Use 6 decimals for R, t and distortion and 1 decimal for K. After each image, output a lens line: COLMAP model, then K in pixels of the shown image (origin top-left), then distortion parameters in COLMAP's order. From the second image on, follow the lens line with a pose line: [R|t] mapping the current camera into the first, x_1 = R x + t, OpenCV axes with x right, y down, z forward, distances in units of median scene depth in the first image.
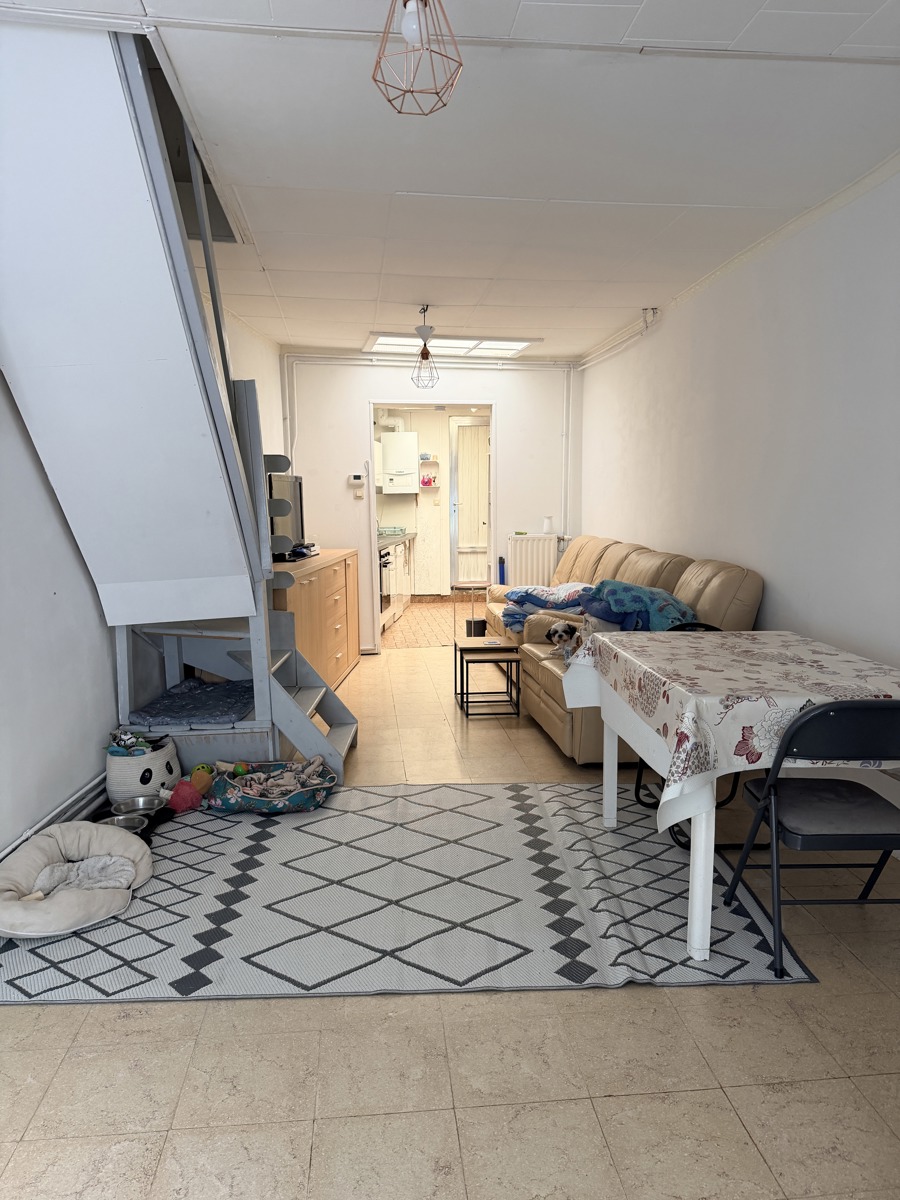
lens RADIAL K [[842.6, 0, 456.8], [0, 842.6, 599.6], [0, 0, 1]] dist [0.041002, -0.053098]
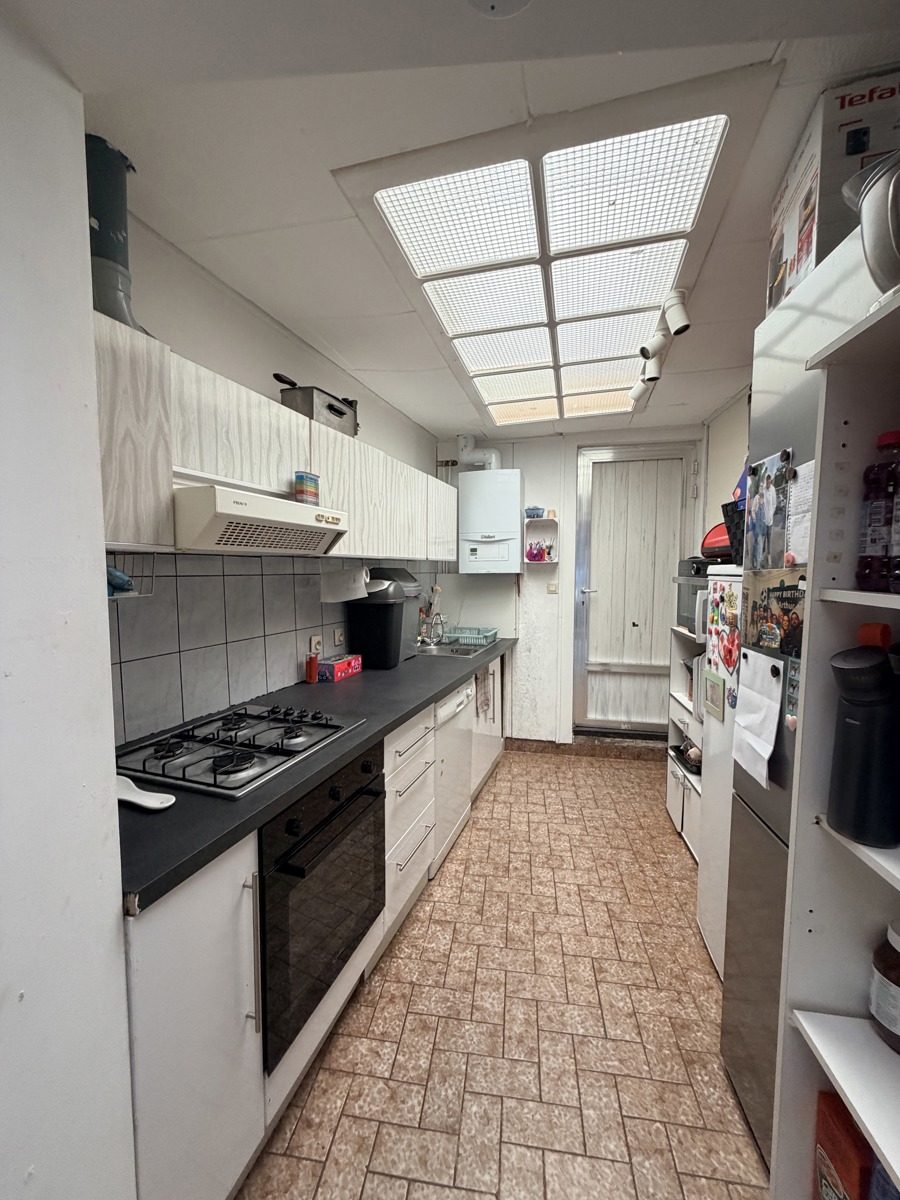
lens RADIAL K [[473.9, 0, 450.0], [0, 473.9, 600.0], [0, 0, 1]] dist [0.000010, -0.000023]
pose [[0.964274, 0.025594, -0.263668, -0.005083], [-0.039901, 0.997999, -0.049049, -0.090133], [0.261885, 0.057817, 0.963366, 0.672840]]
